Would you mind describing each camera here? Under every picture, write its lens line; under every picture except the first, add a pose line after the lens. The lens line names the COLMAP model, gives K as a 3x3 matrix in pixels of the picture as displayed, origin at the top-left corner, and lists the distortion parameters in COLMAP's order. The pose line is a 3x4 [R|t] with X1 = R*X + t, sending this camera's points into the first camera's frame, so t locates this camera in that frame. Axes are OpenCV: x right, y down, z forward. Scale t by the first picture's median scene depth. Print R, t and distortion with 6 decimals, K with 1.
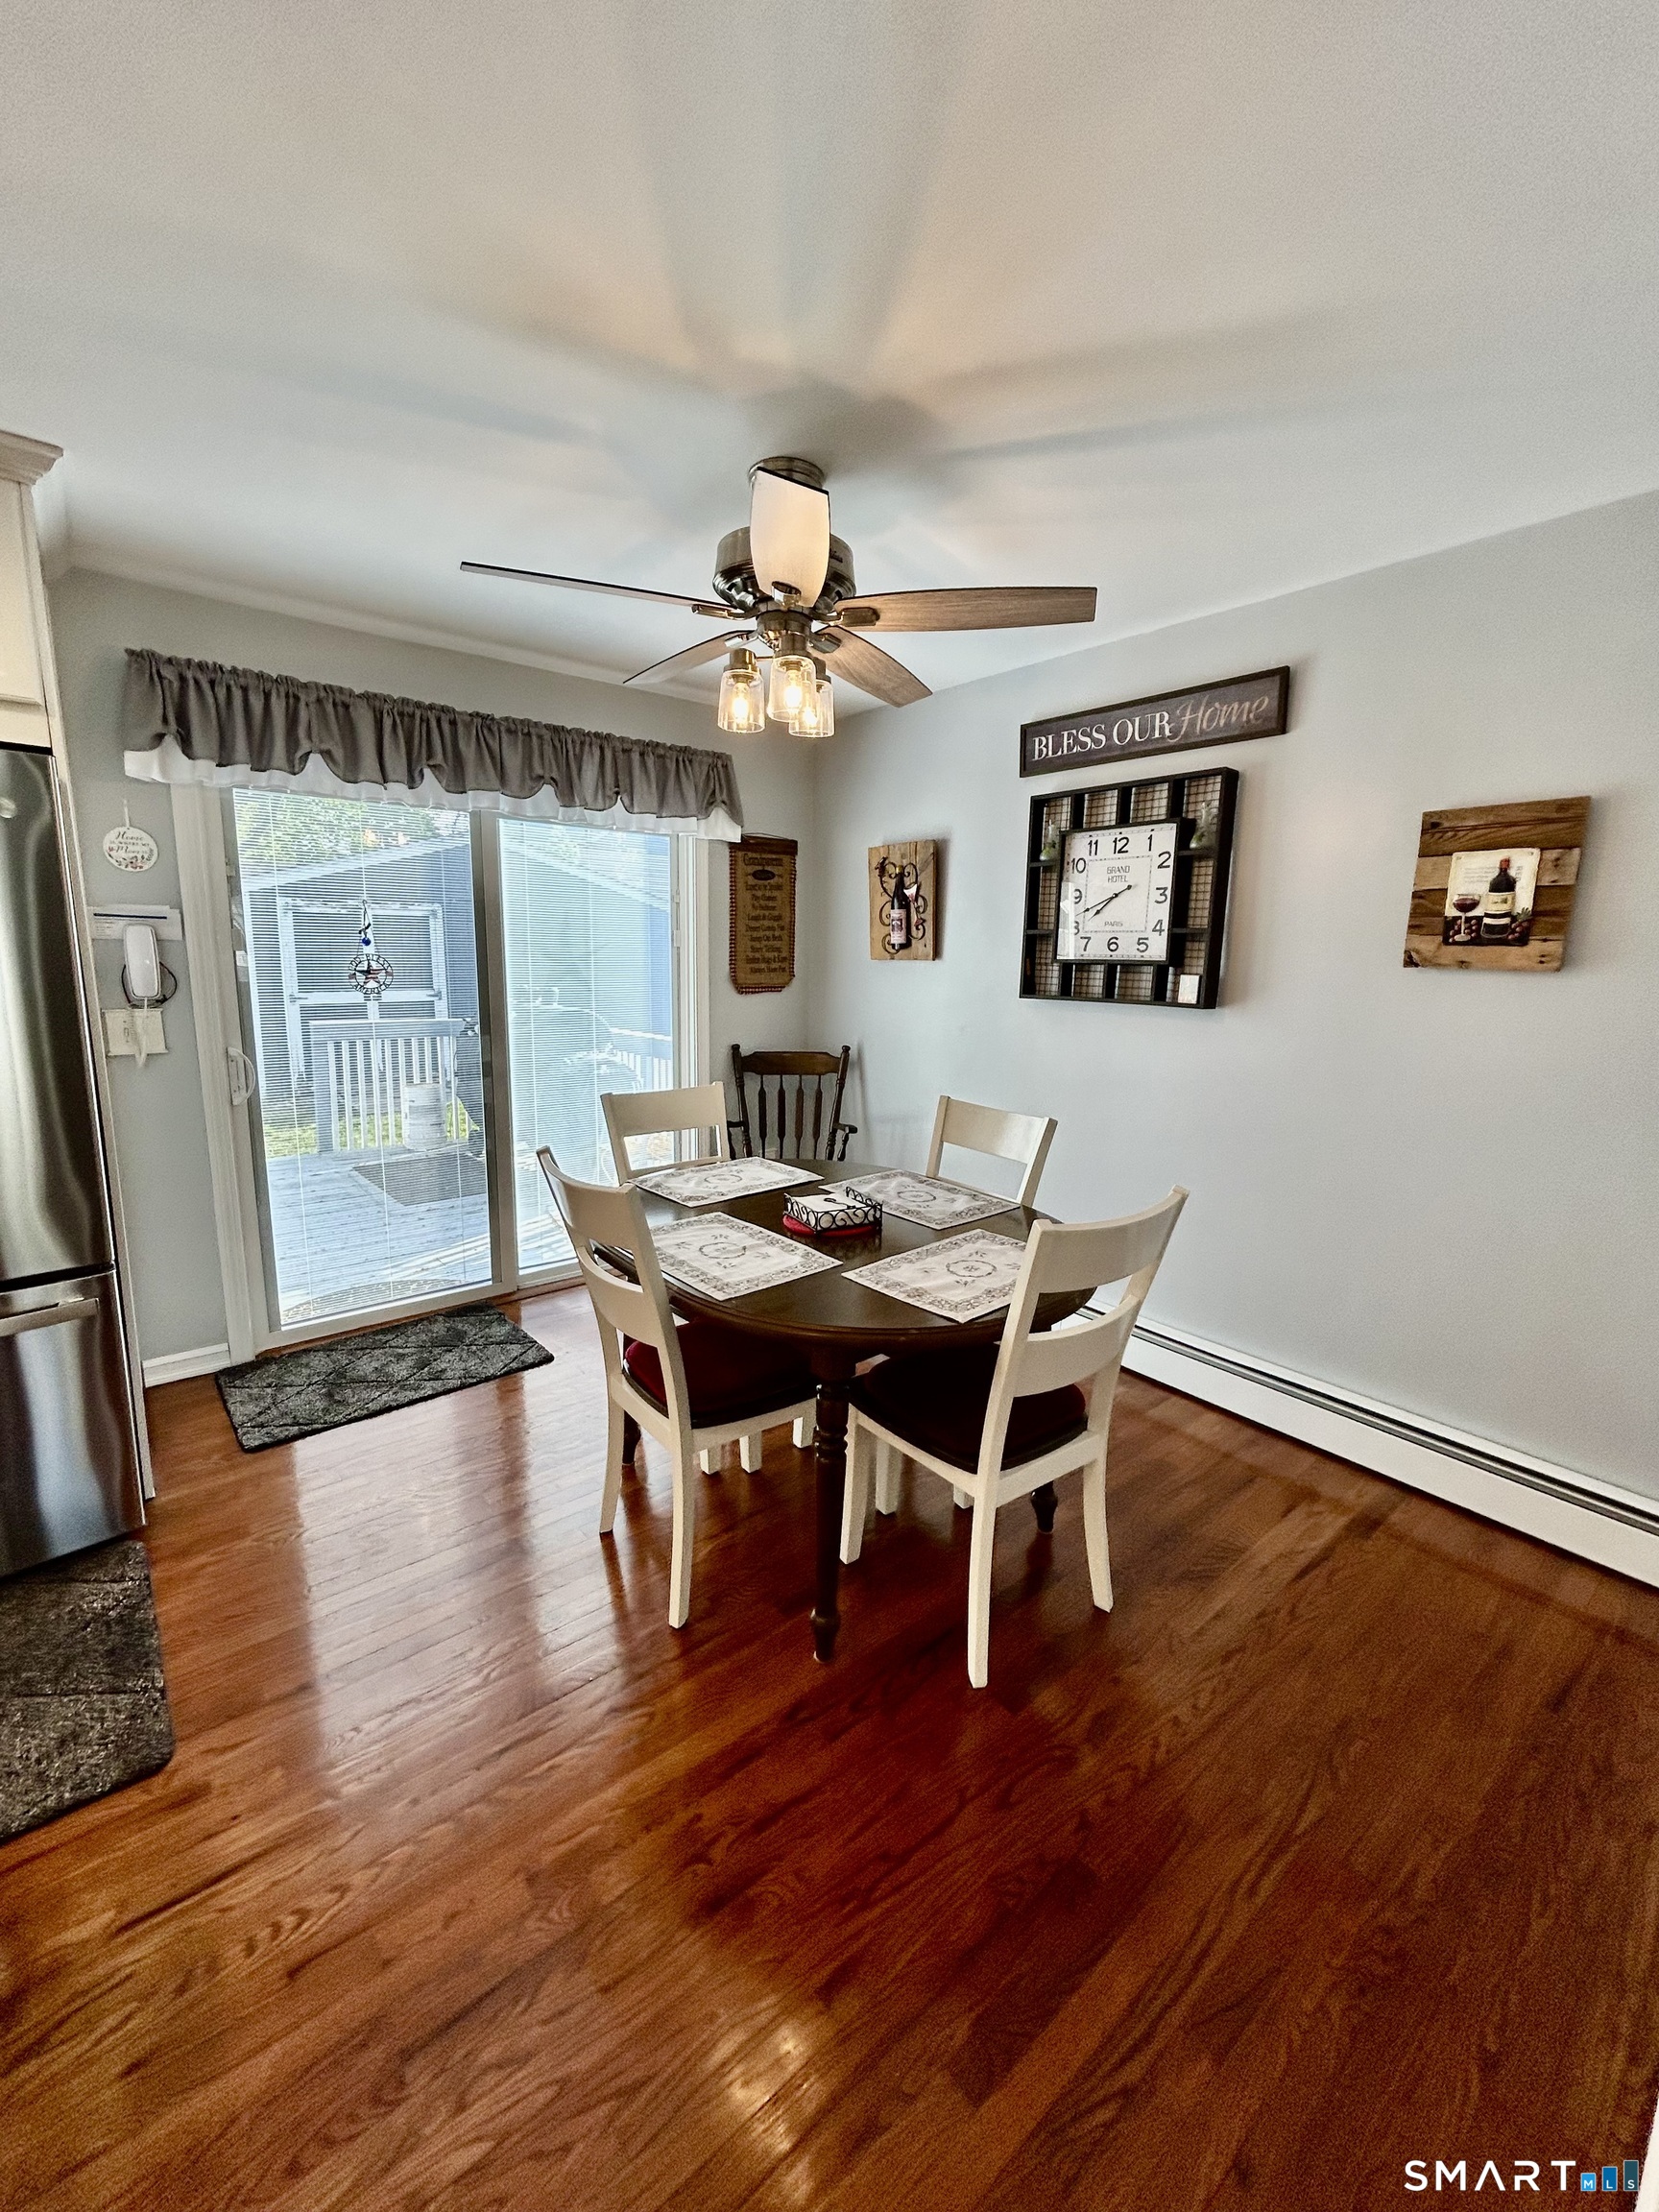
lens RADIAL K [[886.9, 0, 826.8], [0, 886.9, 1102.3], [0, 0, 1]] dist [0.001441, 0.000070]
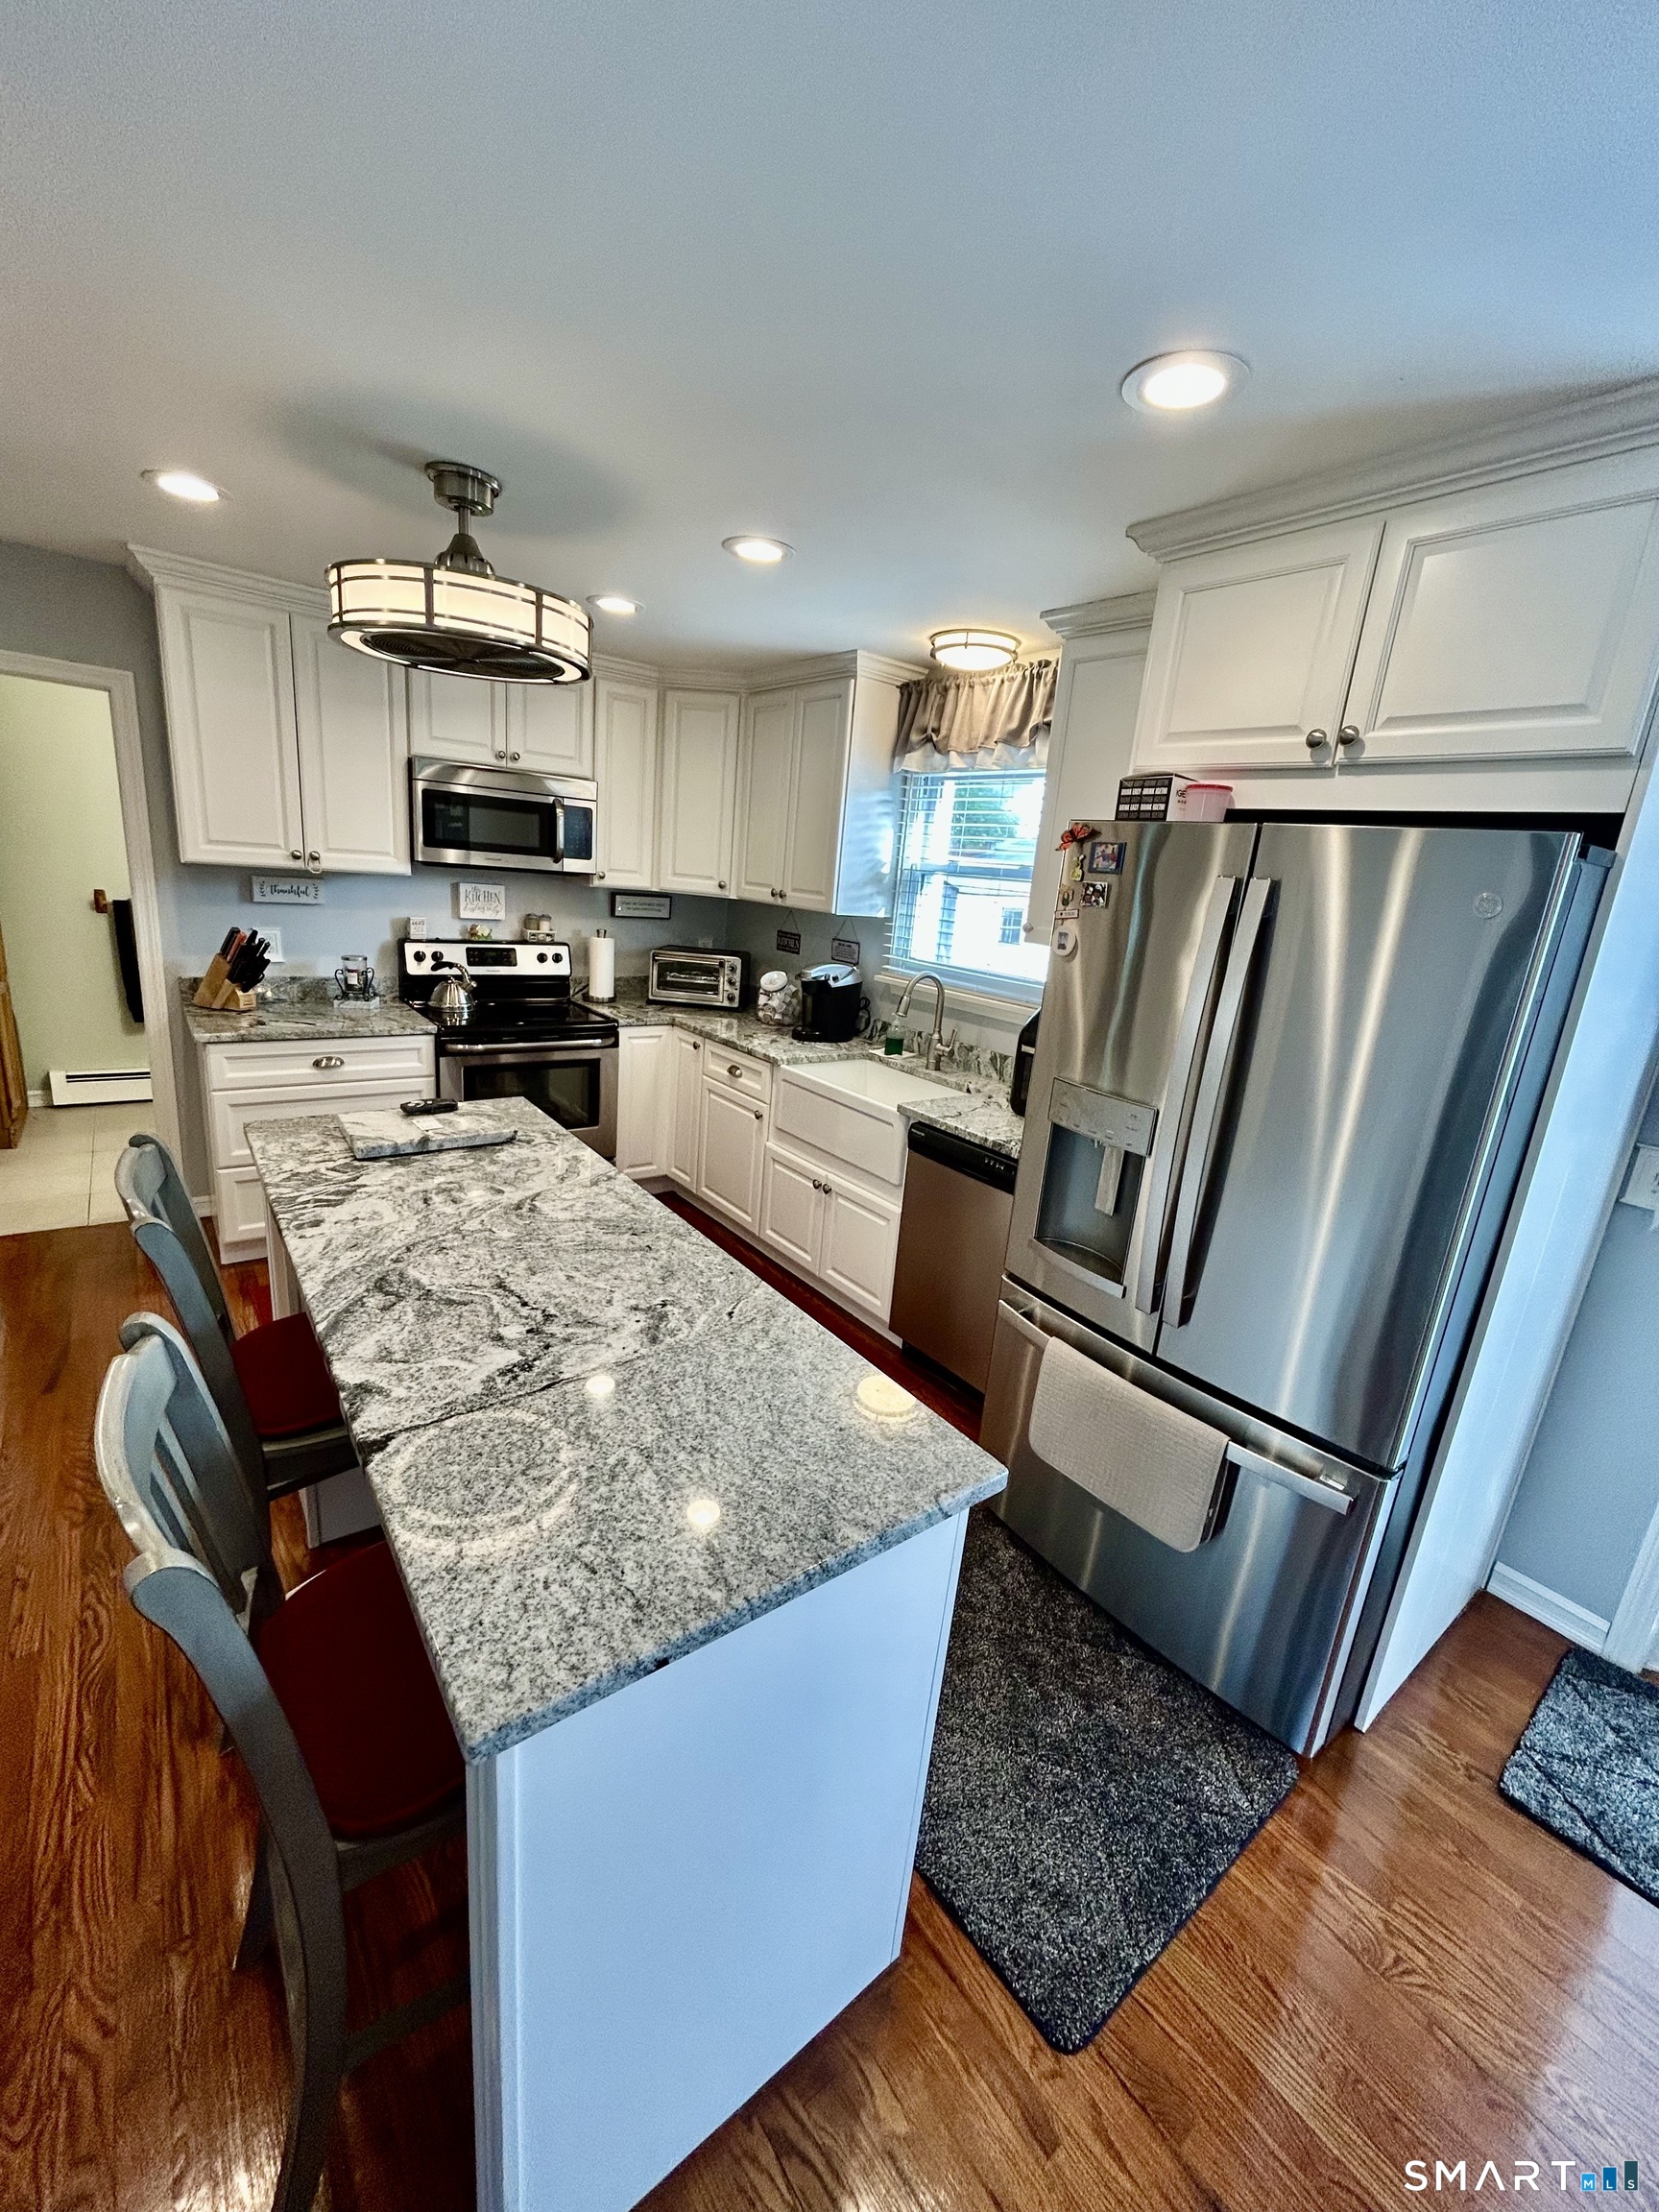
lens RADIAL K [[886.9, 0, 826.8], [0, 886.9, 1102.3], [0, 0, 1]] dist [0.001441, 0.000070]
pose [[-0.032943, 0.233790, -0.971729, -0.074962], [-0.254064, 0.938360, 0.234375, -0.134057], [0.966626, 0.254602, 0.028485, 0.301910]]
